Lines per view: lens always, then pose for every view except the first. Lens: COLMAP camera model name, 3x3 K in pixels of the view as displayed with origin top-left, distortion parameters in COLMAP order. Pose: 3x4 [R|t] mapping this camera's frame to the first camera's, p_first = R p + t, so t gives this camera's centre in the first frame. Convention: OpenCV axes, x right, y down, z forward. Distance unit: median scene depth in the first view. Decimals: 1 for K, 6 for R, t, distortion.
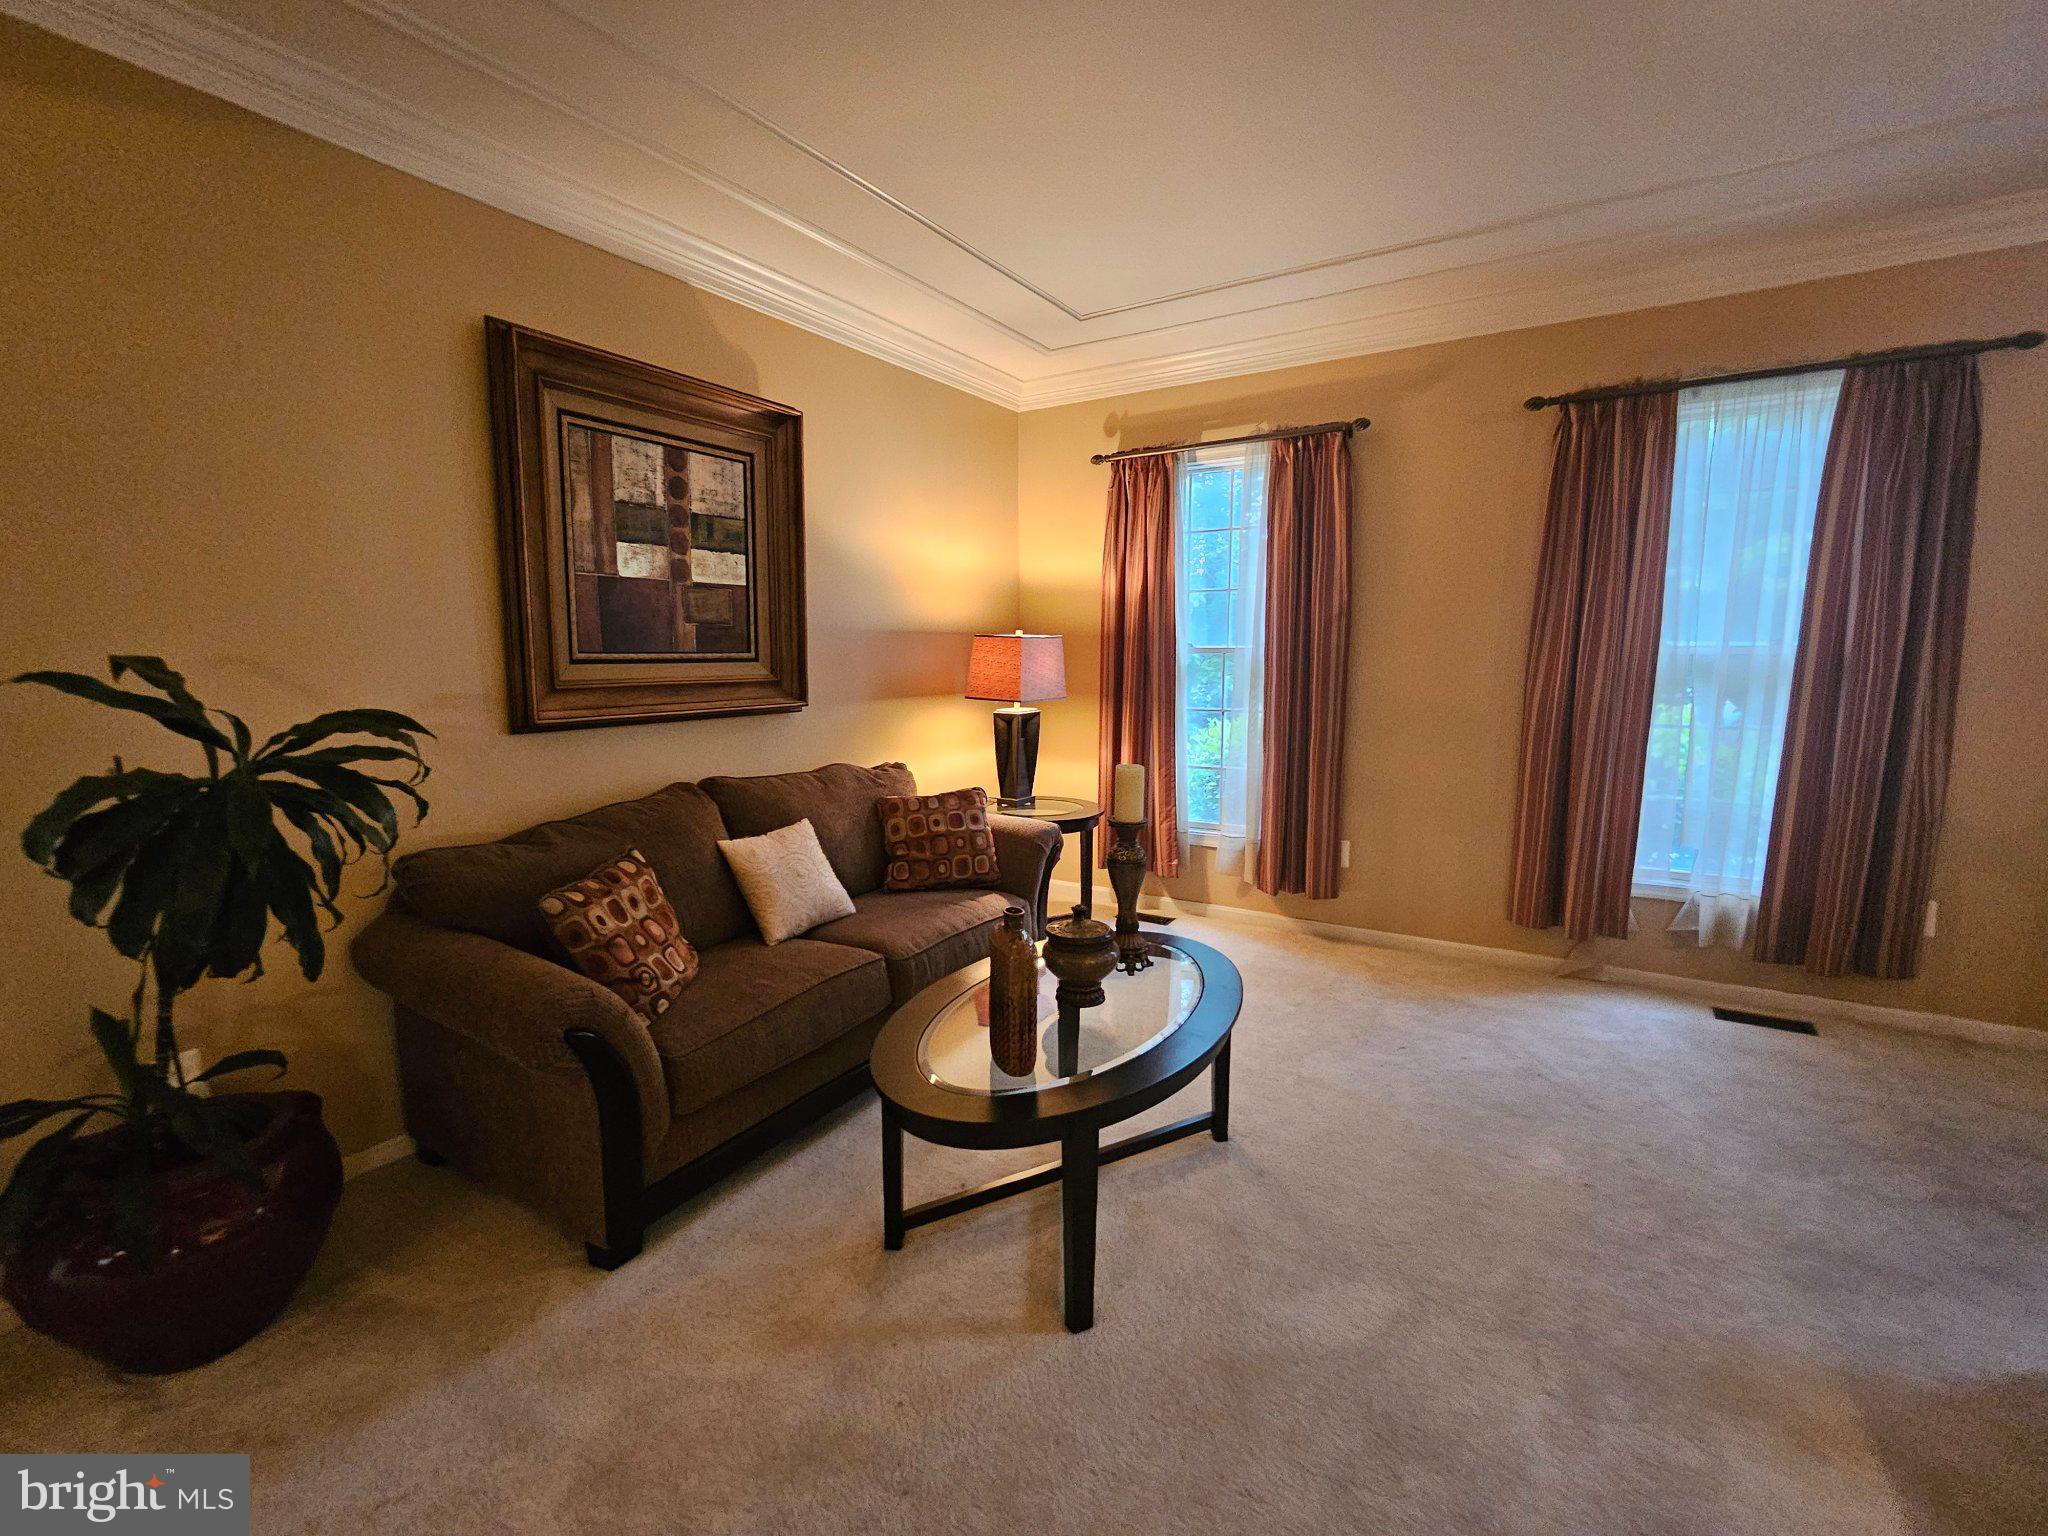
lens RADIAL K [[854.5, 0, 1012.9], [0, 854.5, 777.9], [0, 0, 1]] dist [-0.004753, 0.000760]
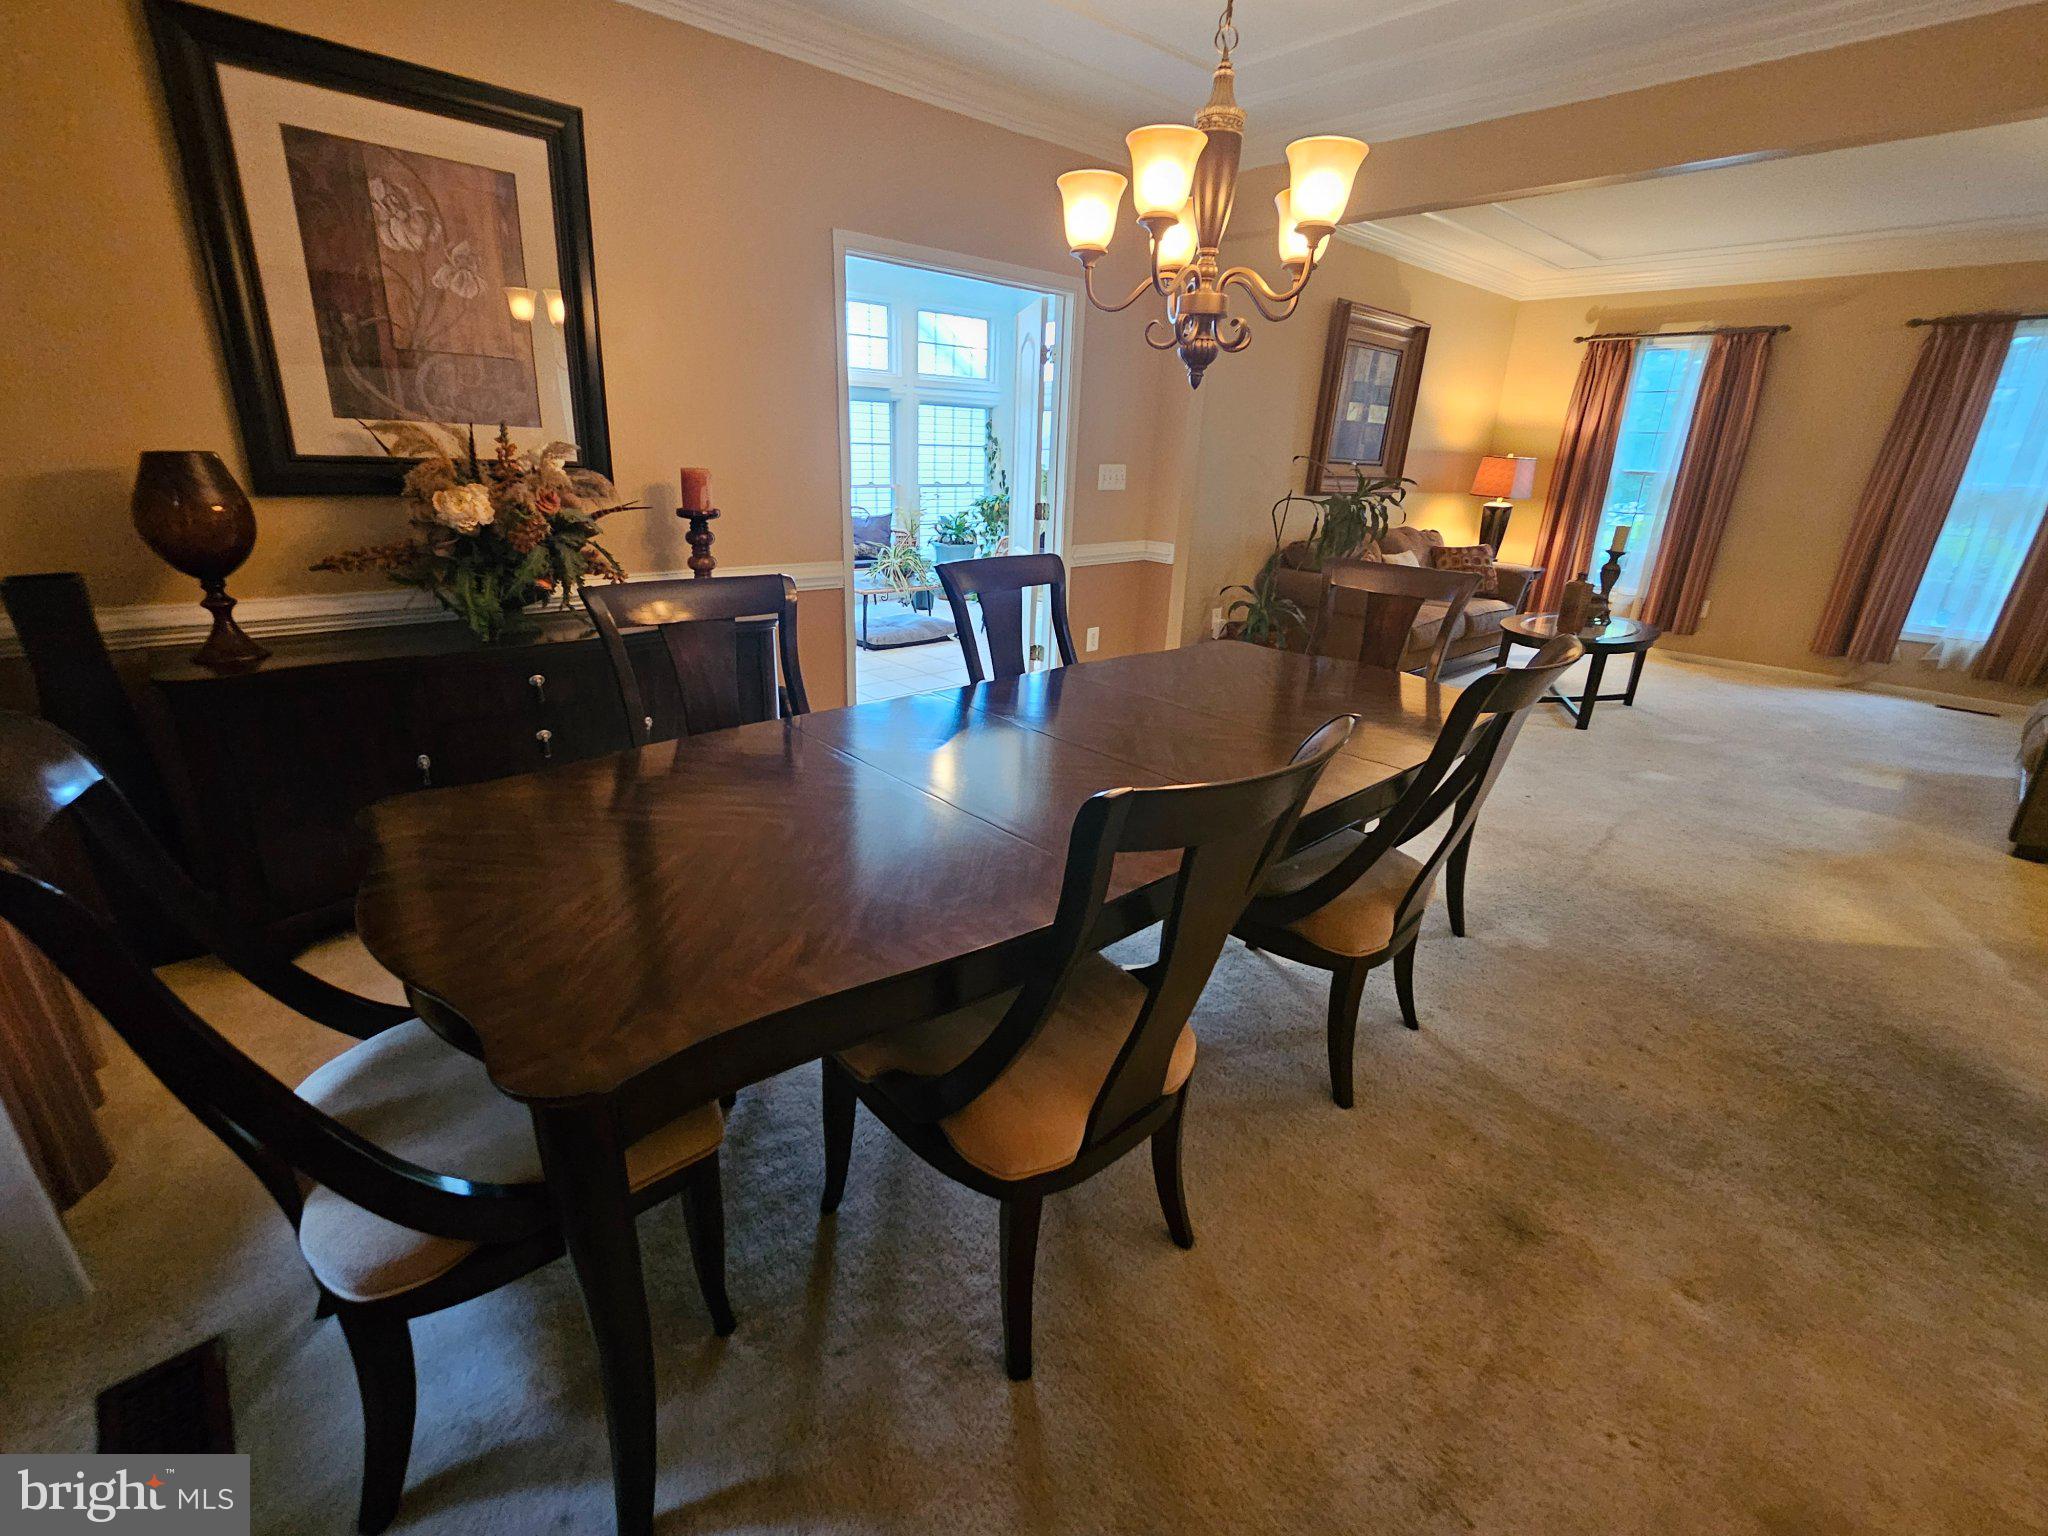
lens RADIAL K [[854.5, 0, 1035.7], [0, 854.5, 757.2], [0, 0, 1]] dist [-0.004753, 0.000760]
pose [[0.964953, 0.128152, -0.229002, -0.491651], [-0.082536, 0.976575, 0.198717, 0.169980], [0.249104, -0.172852, 0.952927, -1.036980]]
